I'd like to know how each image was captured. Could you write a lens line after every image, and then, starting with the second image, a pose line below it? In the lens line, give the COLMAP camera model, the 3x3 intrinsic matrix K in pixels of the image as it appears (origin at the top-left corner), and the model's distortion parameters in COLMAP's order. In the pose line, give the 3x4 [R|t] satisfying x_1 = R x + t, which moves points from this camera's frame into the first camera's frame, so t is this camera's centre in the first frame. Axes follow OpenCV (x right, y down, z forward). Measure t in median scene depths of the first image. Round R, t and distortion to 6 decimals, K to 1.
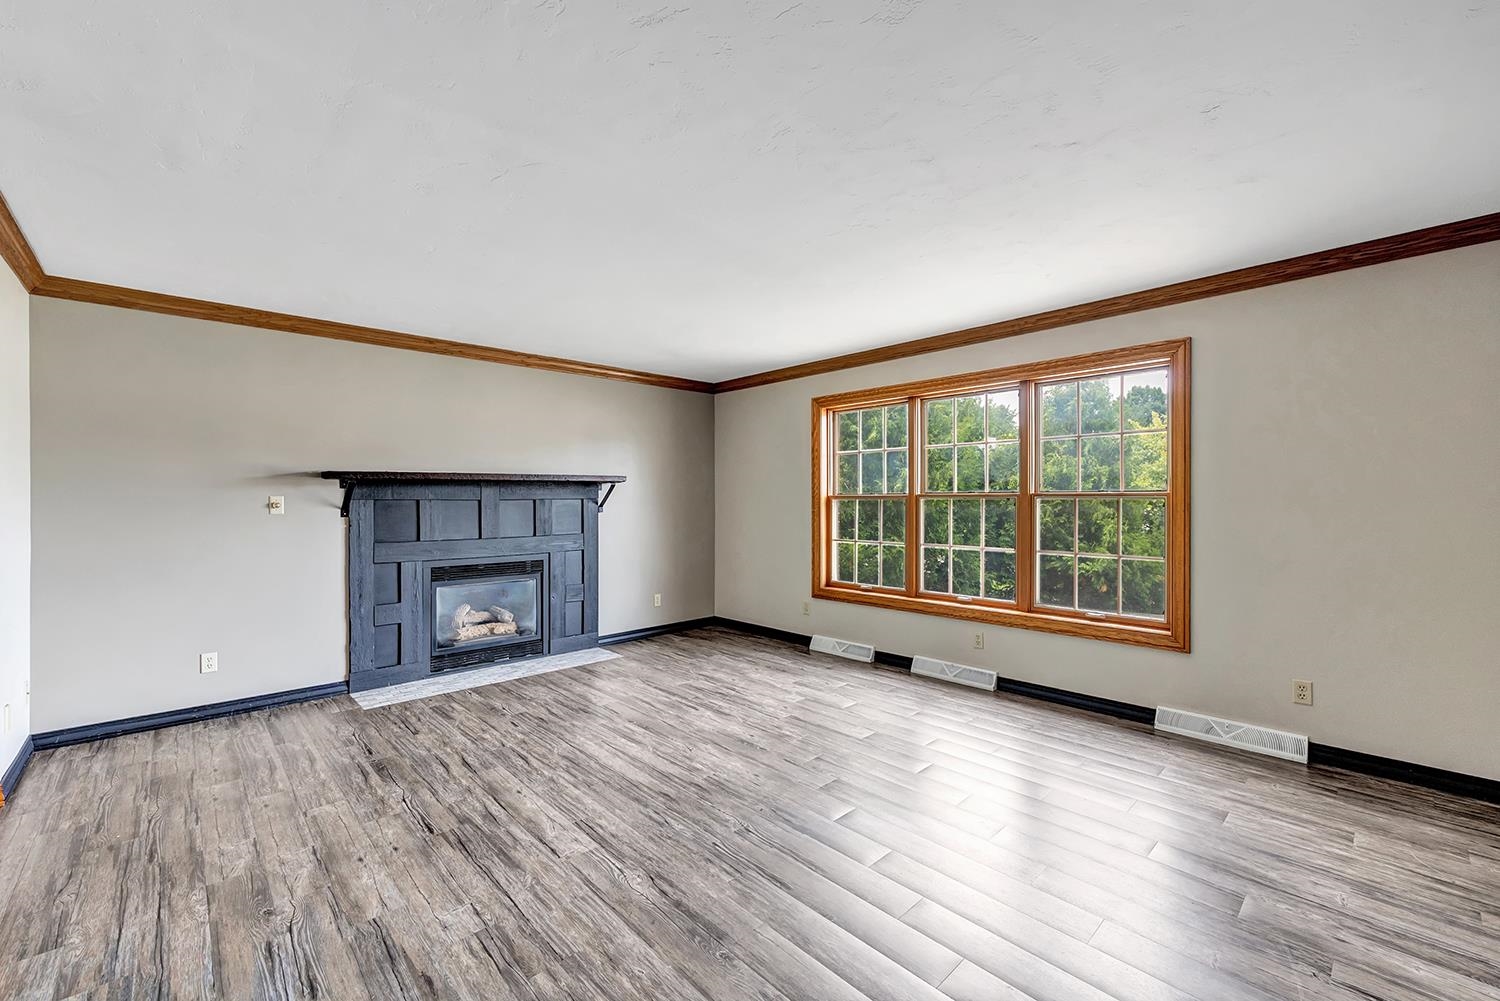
lens RADIAL K [[599.7, 0, 747.3], [0, 599.7, 507.5], [0, 0, 1]] dist [-0.000517, 0.000611]
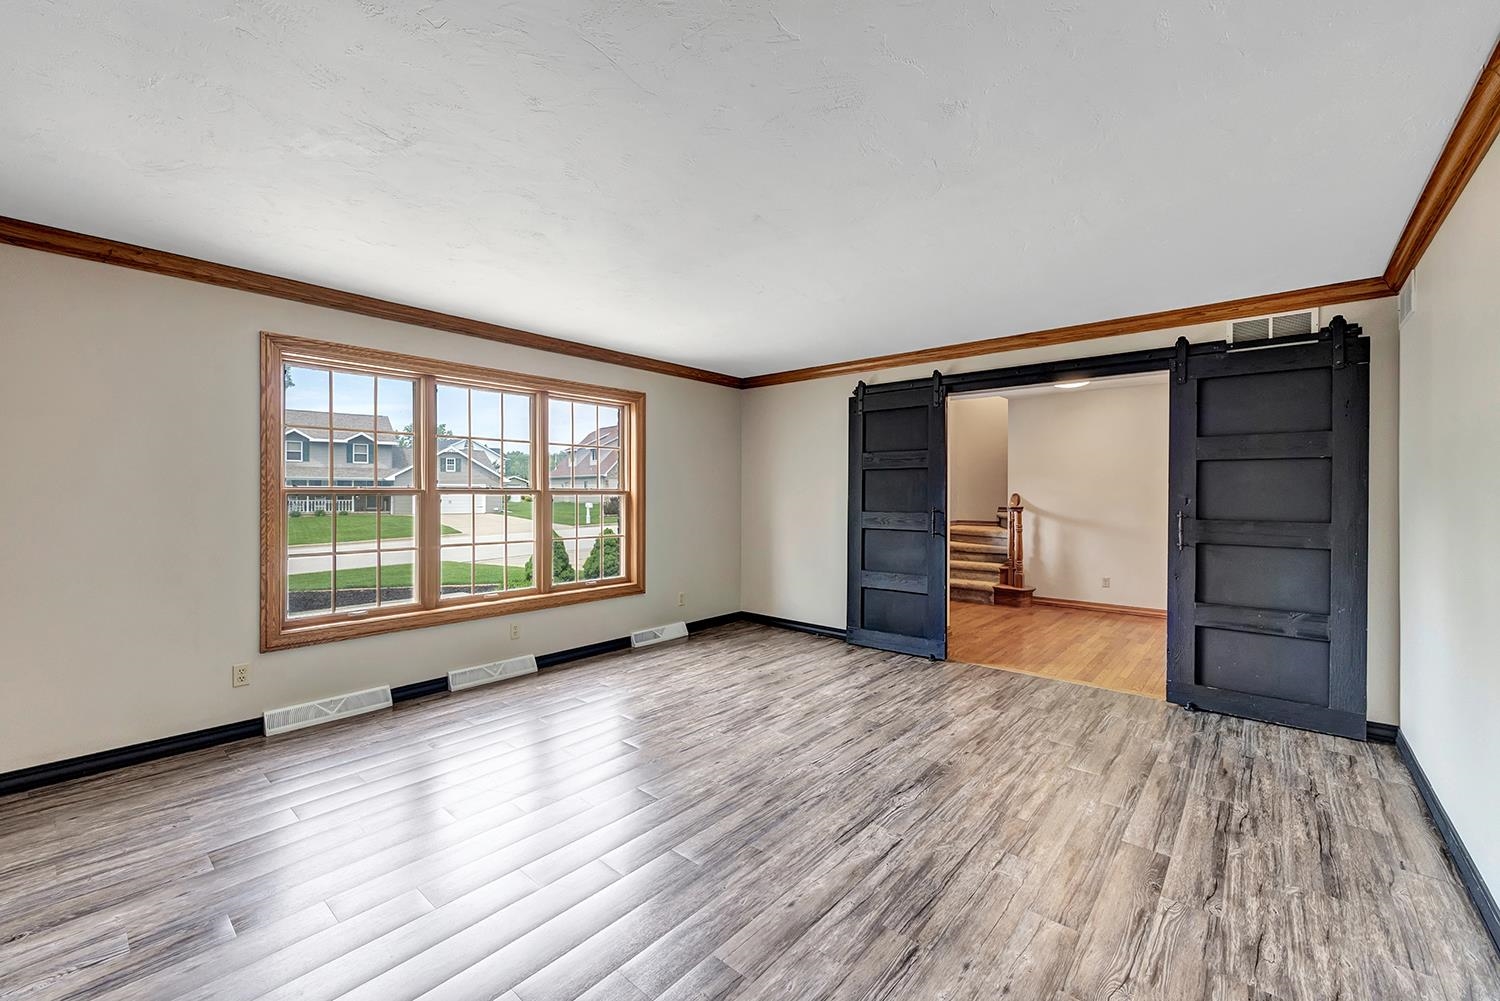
lens RADIAL K [[599.7, 0, 741.1], [0, 599.7, 489.5], [0, 0, 1]] dist [-0.000517, 0.000611]
pose [[-0.084400, 0.009254, 0.996389, -0.768082], [0.009153, 0.999922, -0.008512, -0.011403], [-0.996390, 0.008401, -0.084478, 0.783034]]
